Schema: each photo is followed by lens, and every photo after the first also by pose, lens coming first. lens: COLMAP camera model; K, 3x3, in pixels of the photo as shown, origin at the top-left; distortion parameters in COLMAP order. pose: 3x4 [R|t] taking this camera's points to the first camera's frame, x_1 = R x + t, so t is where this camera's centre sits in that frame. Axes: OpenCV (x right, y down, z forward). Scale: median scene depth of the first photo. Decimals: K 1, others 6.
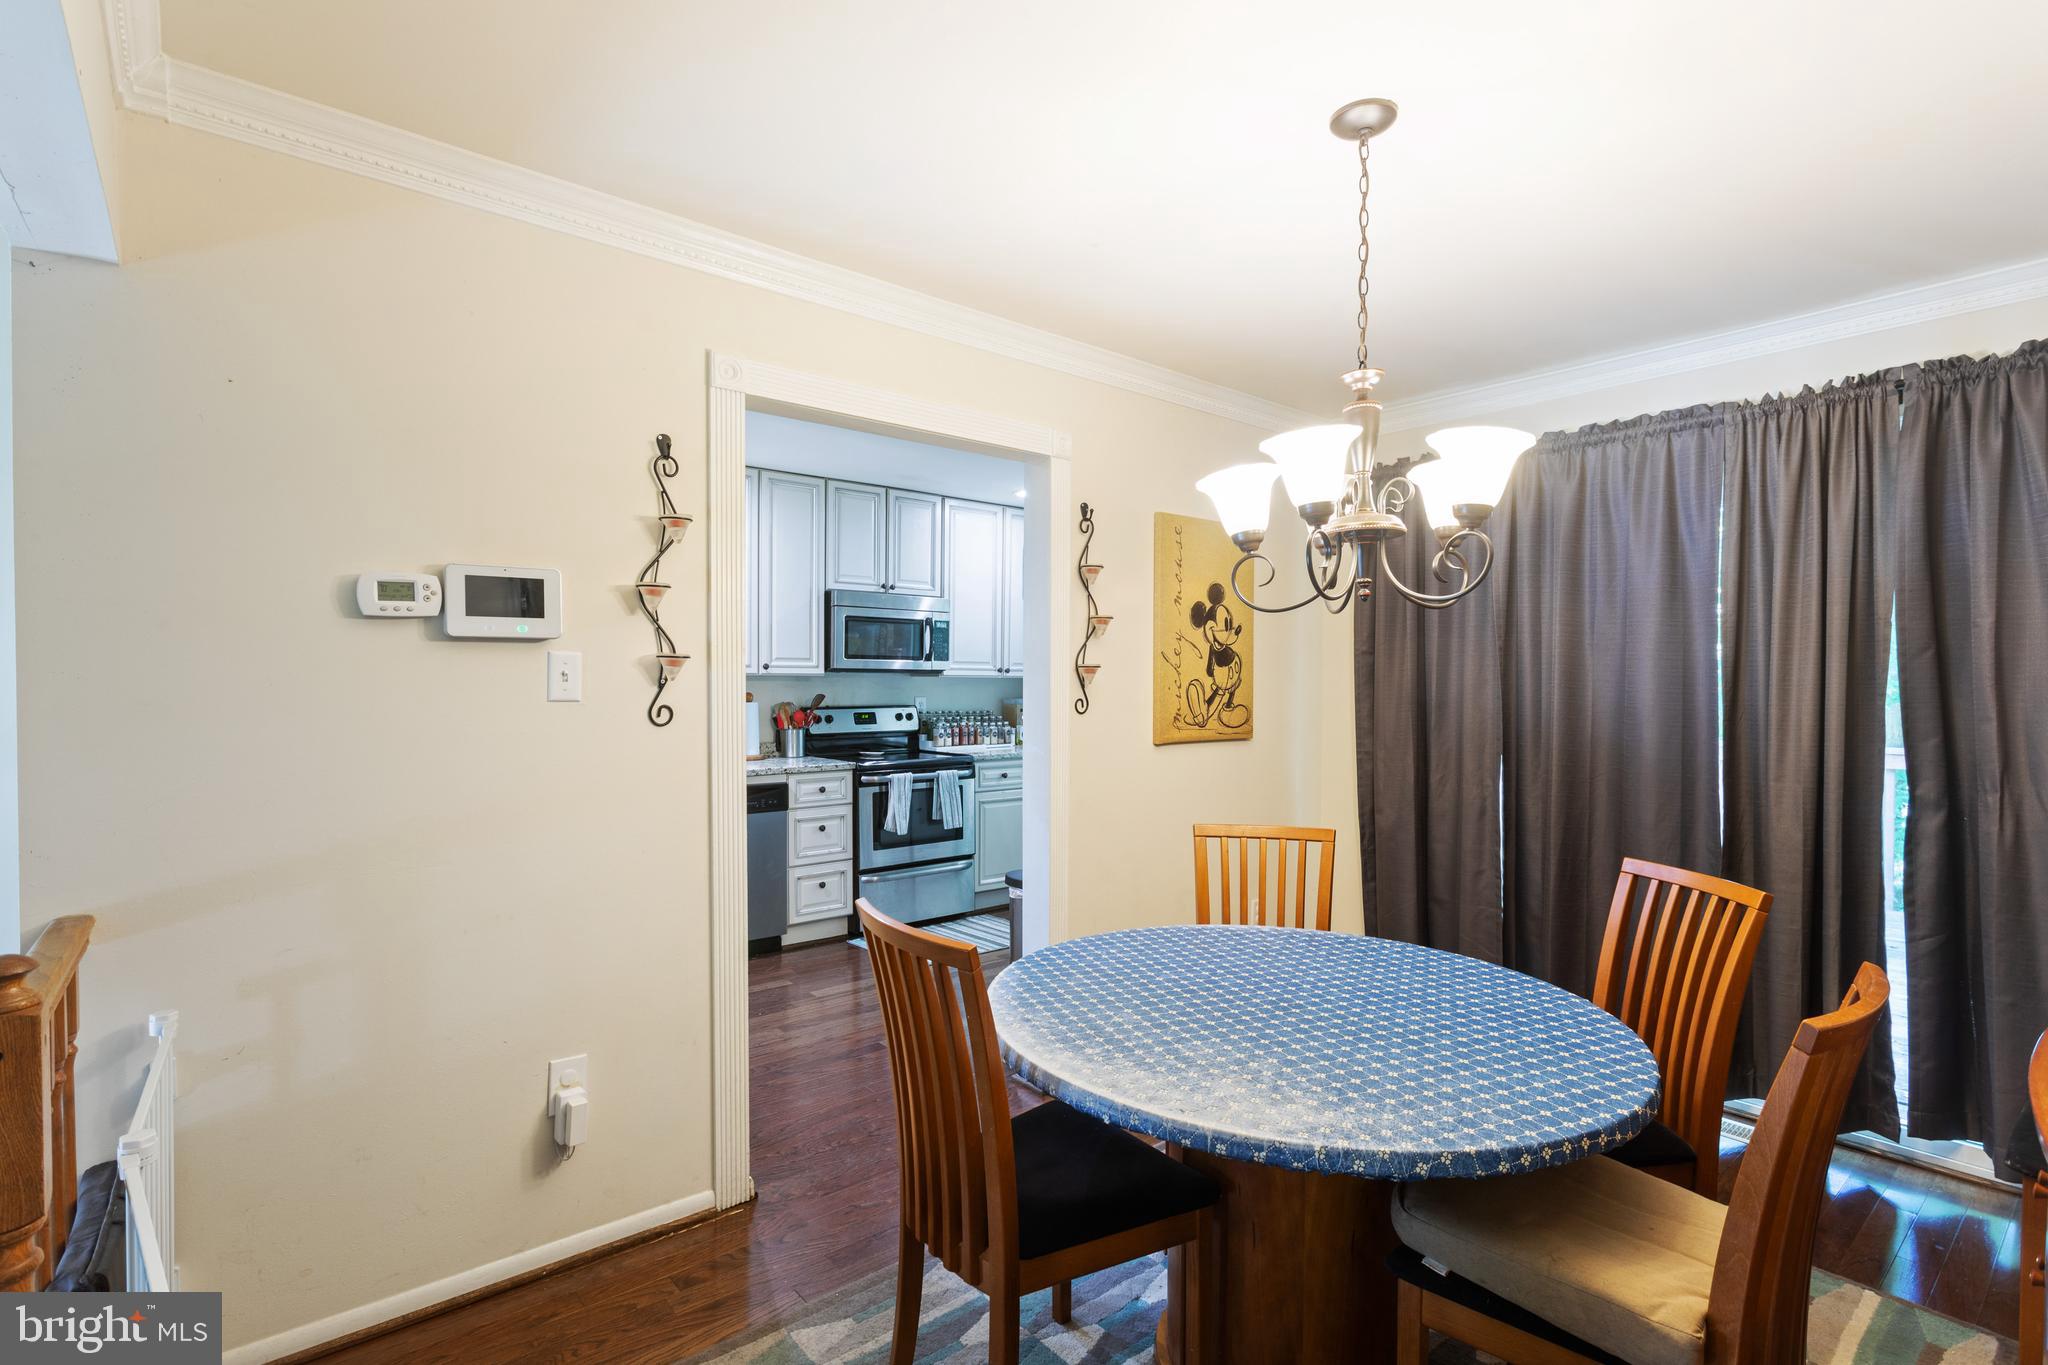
lens RADIAL K [[986.2, 0, 1018.5], [0, 986.2, 696.3], [0, 0, 1]] dist [-0.000302, 0.000092]
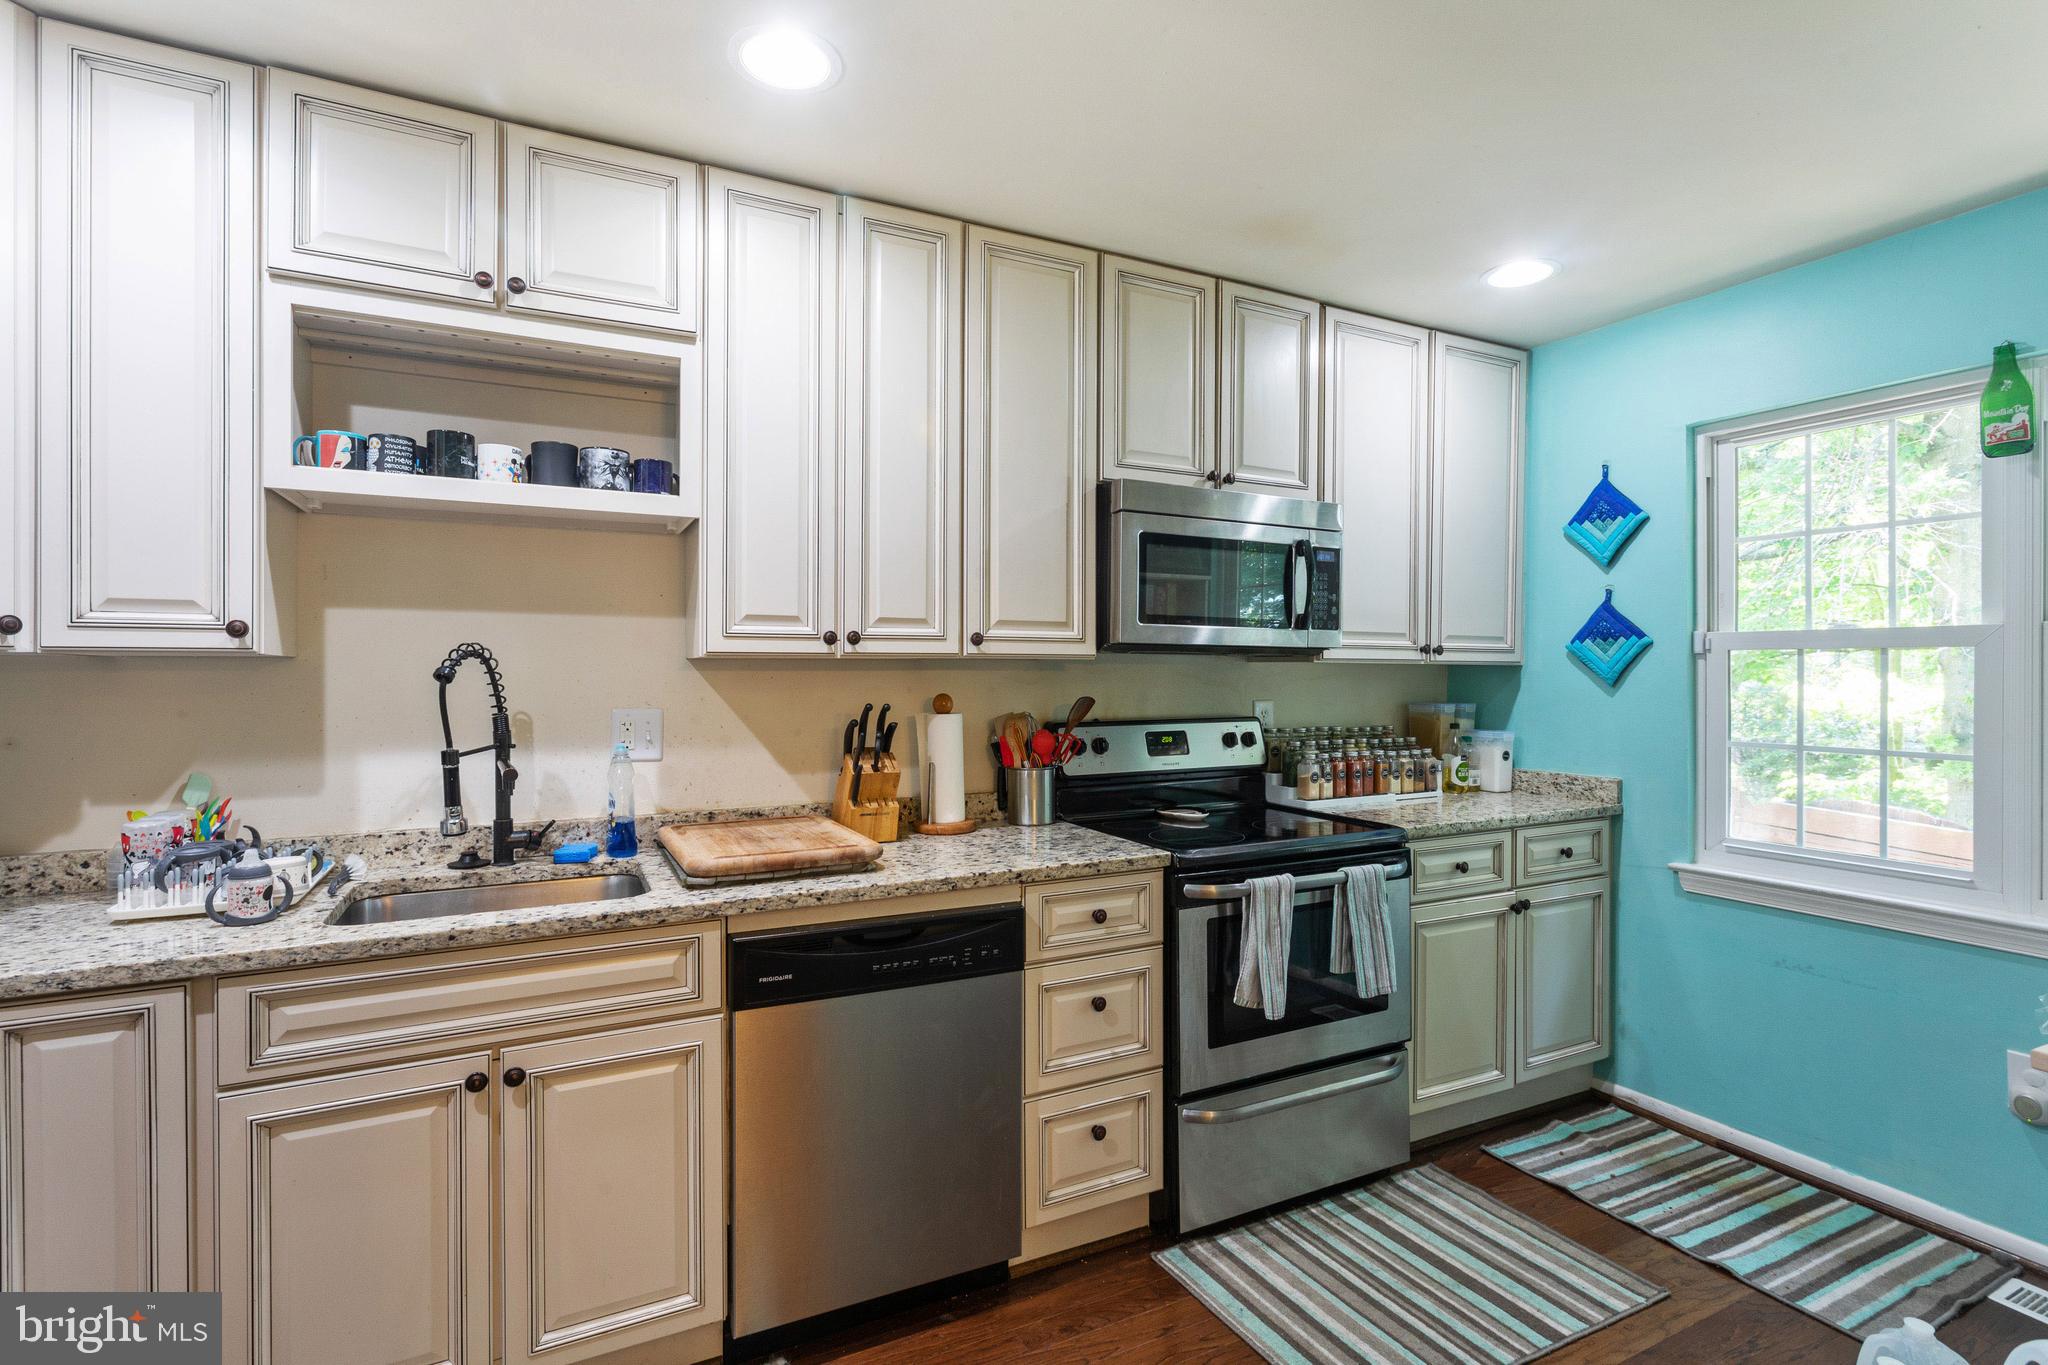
lens RADIAL K [[965.4, 0, 1021.5], [0, 965.4, 670.7], [0, 0, 1]] dist [0.001220, 0.000484]
pose [[0.976413, -0.000954, -0.215910, -0.128408], [-0.002818, 0.999849, -0.017163, -0.006785], [0.215894, 0.017367, 0.976262, 0.523599]]
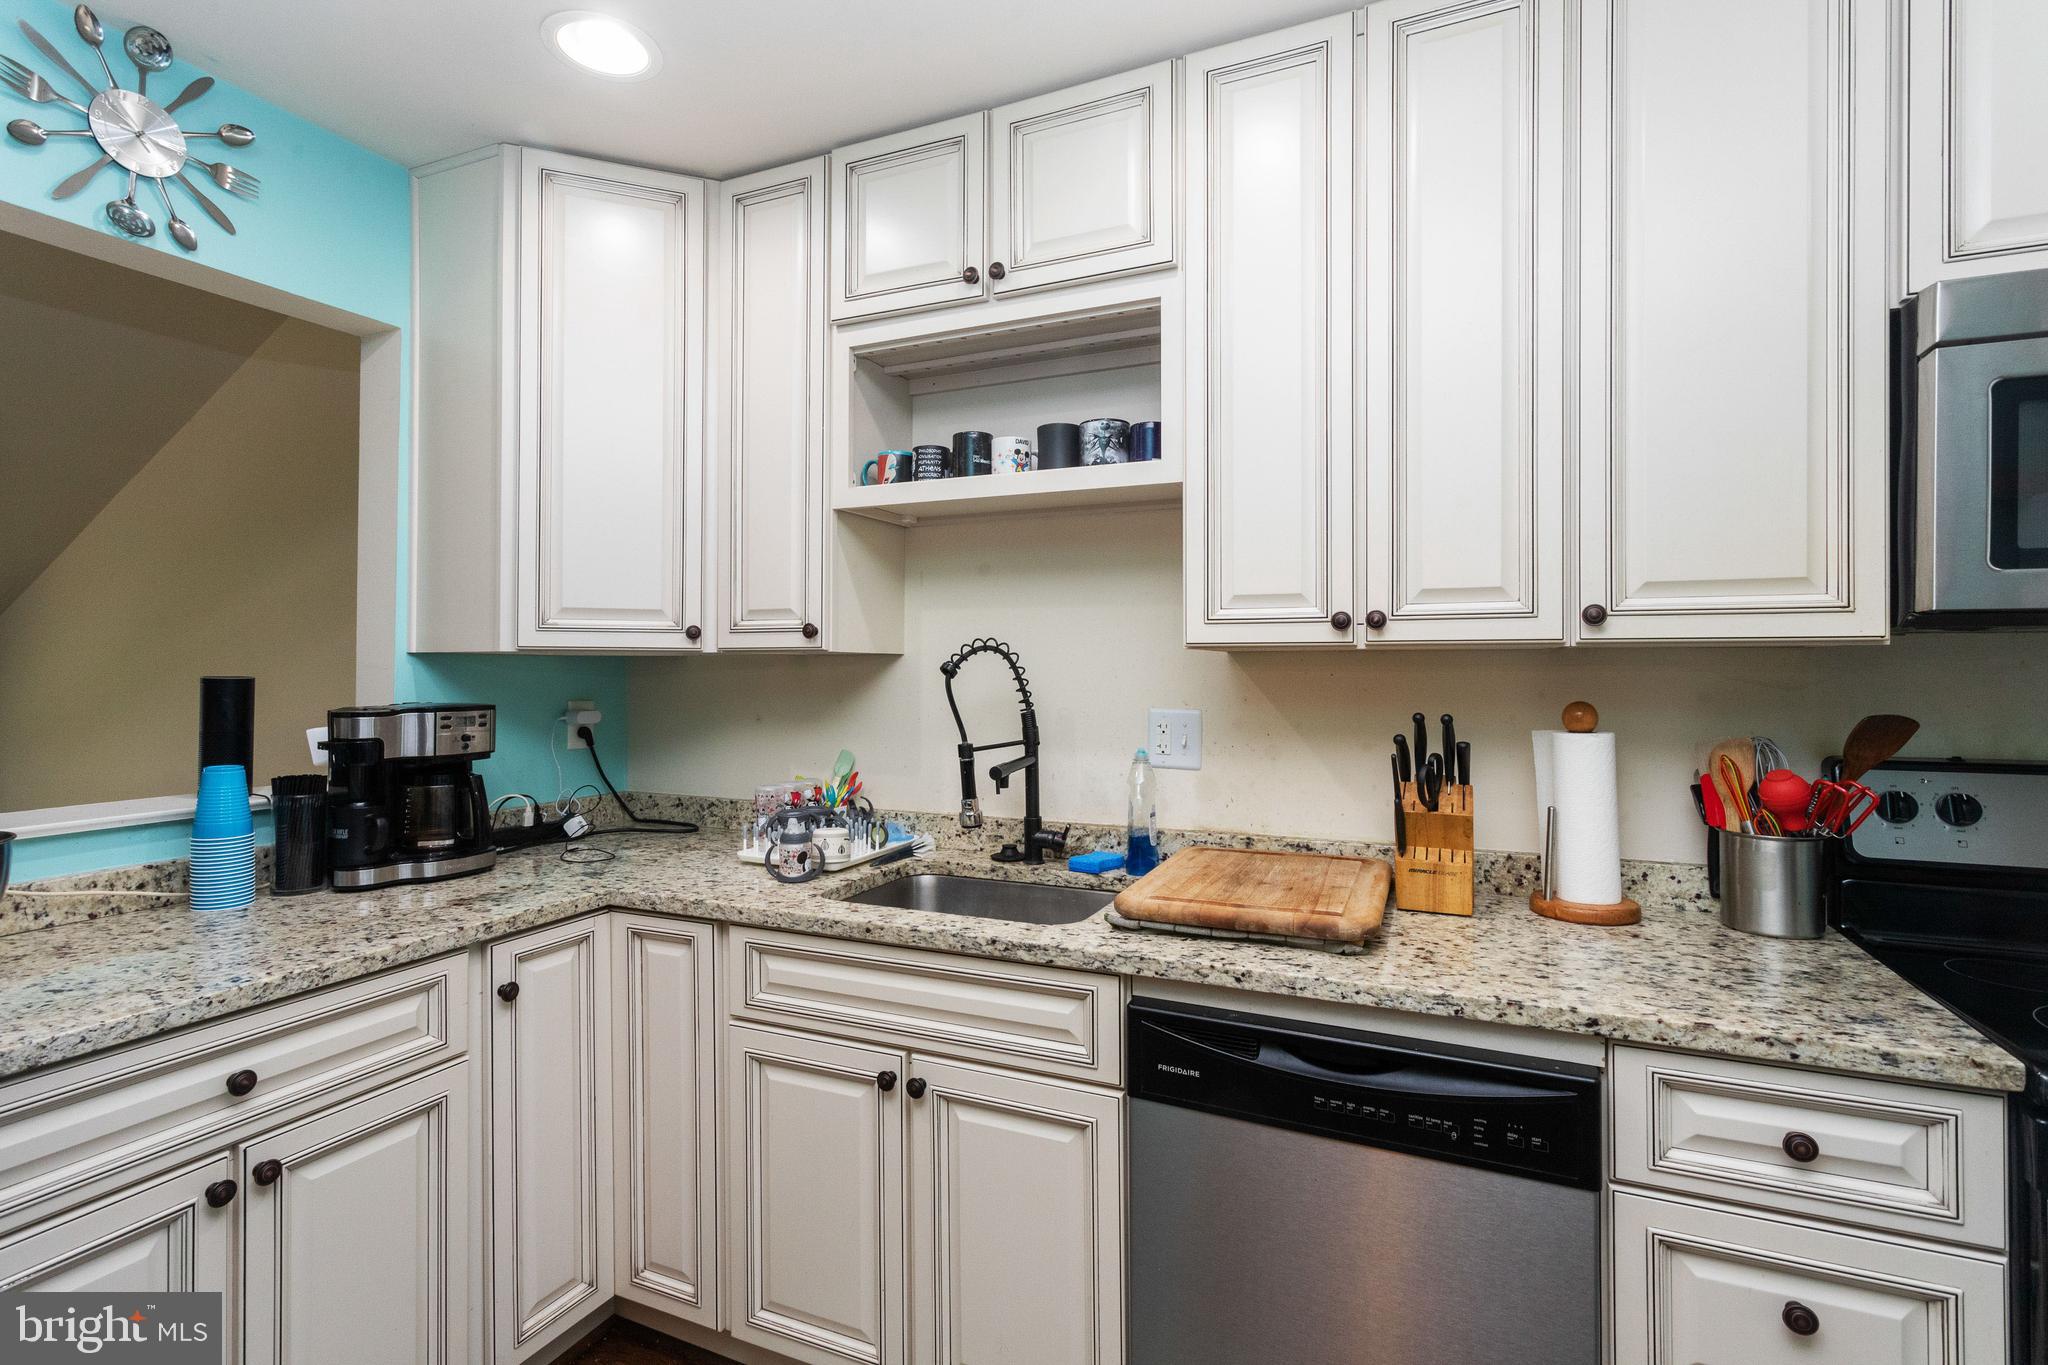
lens RADIAL K [[991.1, 0, 1023.7], [0, 991.1, 653.7], [0, 0, 1]] dist [-0.000737, 0.000111]
pose [[0.437854, -0.008957, -0.899001, -0.065772], [-0.013747, 0.999767, -0.016657, -0.010877], [0.898941, 0.019652, 0.437629, 0.679132]]
